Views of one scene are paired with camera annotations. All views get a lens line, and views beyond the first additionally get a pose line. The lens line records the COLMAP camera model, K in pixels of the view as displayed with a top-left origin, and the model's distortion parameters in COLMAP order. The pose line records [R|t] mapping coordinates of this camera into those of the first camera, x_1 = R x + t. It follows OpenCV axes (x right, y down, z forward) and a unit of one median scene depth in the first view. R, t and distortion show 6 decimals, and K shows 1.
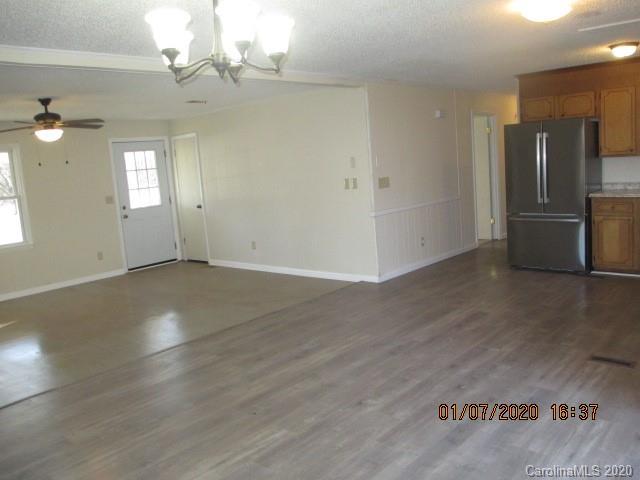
lens RADIAL K [[538.9, 0, 323.1], [0, 538.9, 239.7], [0, 0, 1]] dist [-0.051693, 0.016109]
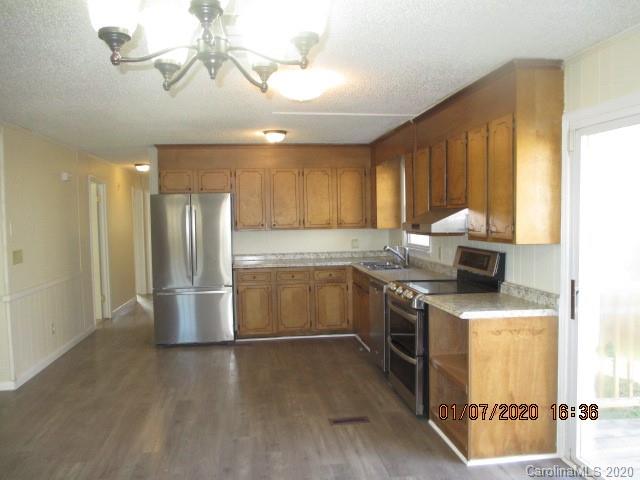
lens RADIAL K [[538.9, 0, 323.1], [0, 538.9, 239.7], [0, 0, 1]] dist [-0.051693, 0.016109]
pose [[0.652356, 0.015615, 0.757752, -0.253283], [0.089031, 0.991287, -0.097075, -0.024689], [-0.752665, 0.130791, 0.645282, 0.248019]]
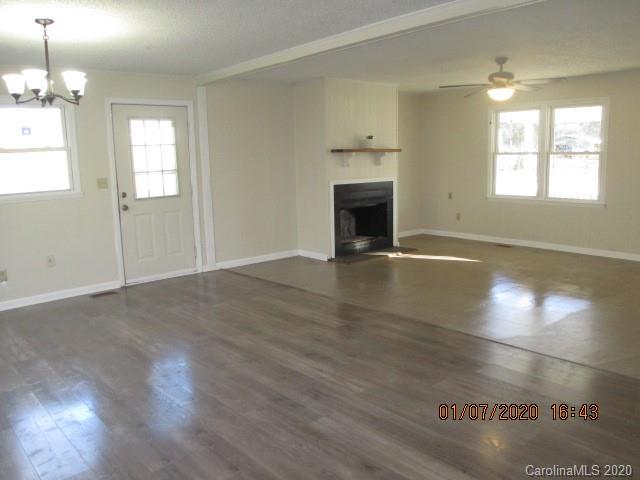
lens RADIAL K [[538.9, 0, 323.1], [0, 538.9, 239.7], [0, 0, 1]] dist [-0.051693, 0.016109]
pose [[-0.126879, 0.227122, -0.965566, 0.733541], [-0.098224, 0.965772, 0.240077, -0.177568], [0.987043, 0.125303, -0.100227, 1.017821]]
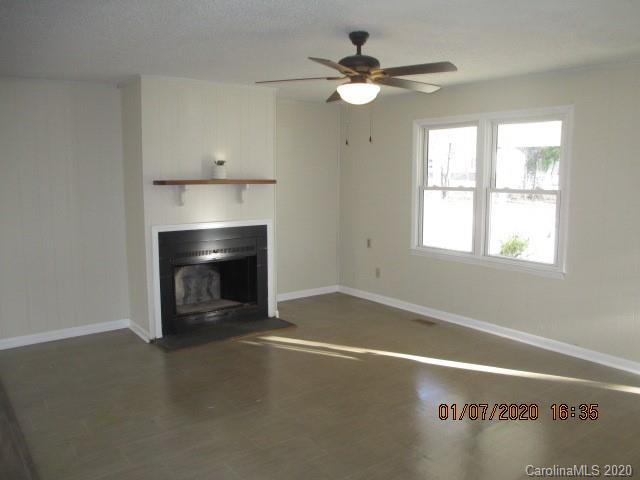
lens RADIAL K [[538.9, 0, 323.1], [0, 538.9, 239.7], [0, 0, 1]] dist [-0.051693, 0.016109]
pose [[-0.171190, 0.186095, -0.967503, 0.130503], [-0.114354, 0.971610, 0.207119, -0.201242], [0.978579, 0.146094, -0.145049, 1.360711]]
